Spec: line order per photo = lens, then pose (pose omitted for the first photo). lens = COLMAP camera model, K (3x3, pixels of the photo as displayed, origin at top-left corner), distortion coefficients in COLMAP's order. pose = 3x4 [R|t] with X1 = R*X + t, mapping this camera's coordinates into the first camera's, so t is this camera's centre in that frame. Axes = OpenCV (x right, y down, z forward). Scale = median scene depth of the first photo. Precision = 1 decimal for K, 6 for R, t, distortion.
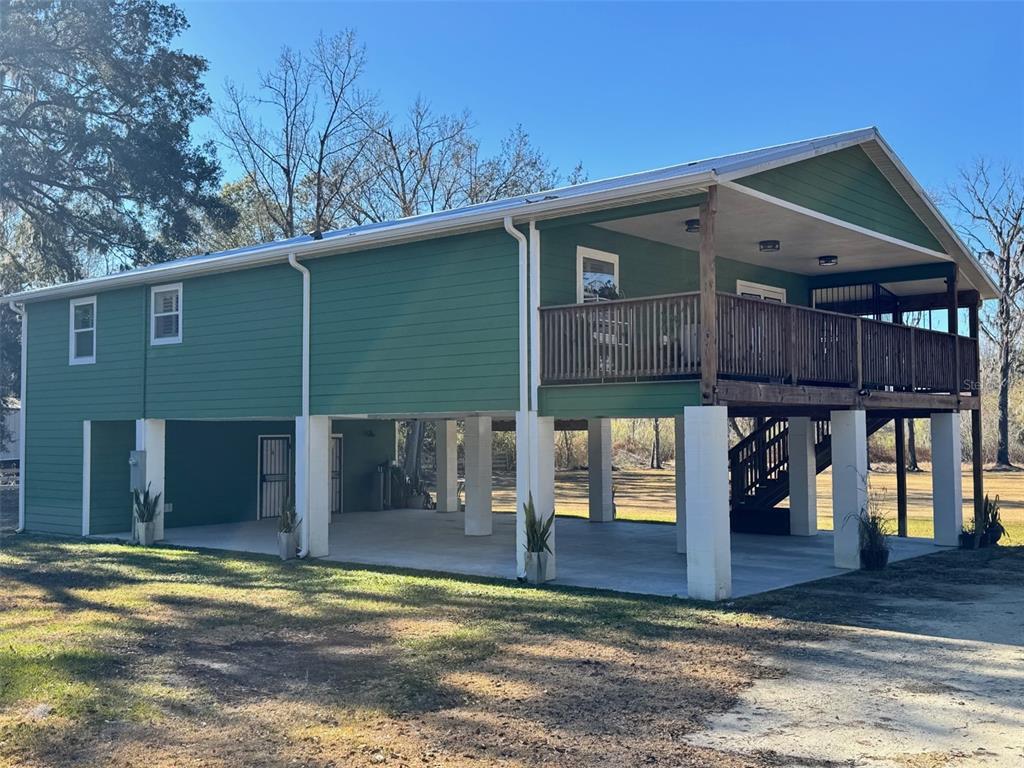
lens RADIAL K [[1109.3, 0, 512.0], [0, 1109.3, 384.0], [0, 0, 1]] dist [0.011846, 0.009277]
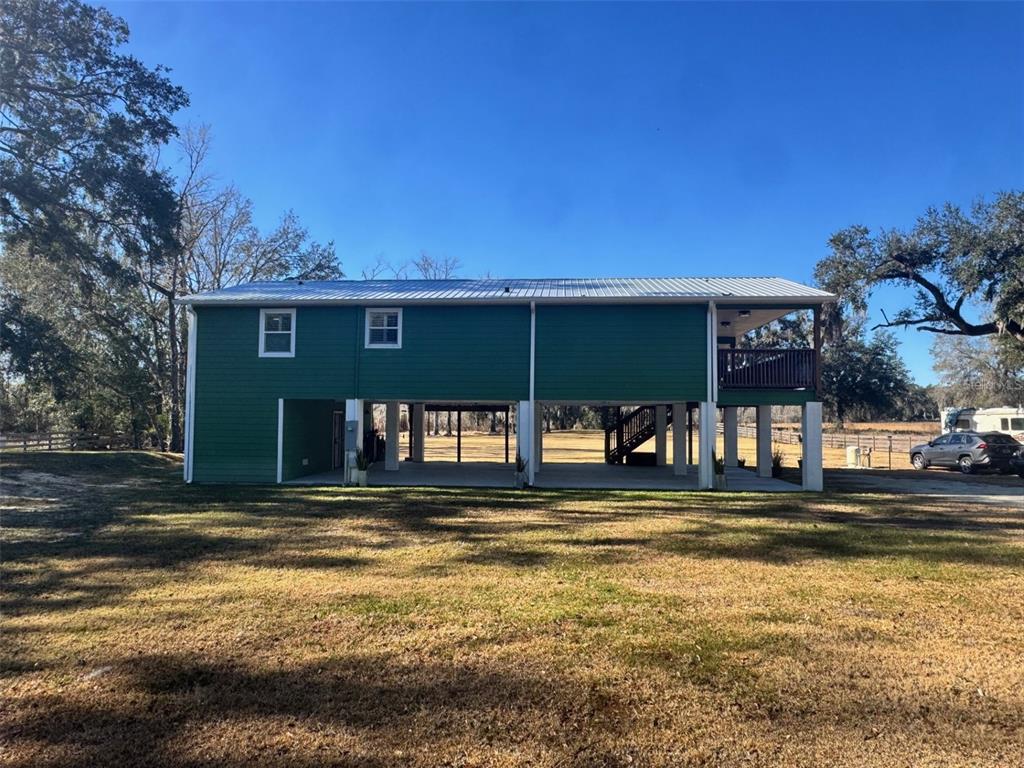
lens RADIAL K [[701.7, 0, 512.0], [0, 701.7, 384.0], [0, 0, 1]] dist [-0.000557, -0.001505]
pose [[0.817459, 0.036303, 0.574841, -0.695151], [-0.037897, 0.999239, -0.009214, 0.013084], [-0.574738, -0.014252, 0.818213, 0.141944]]
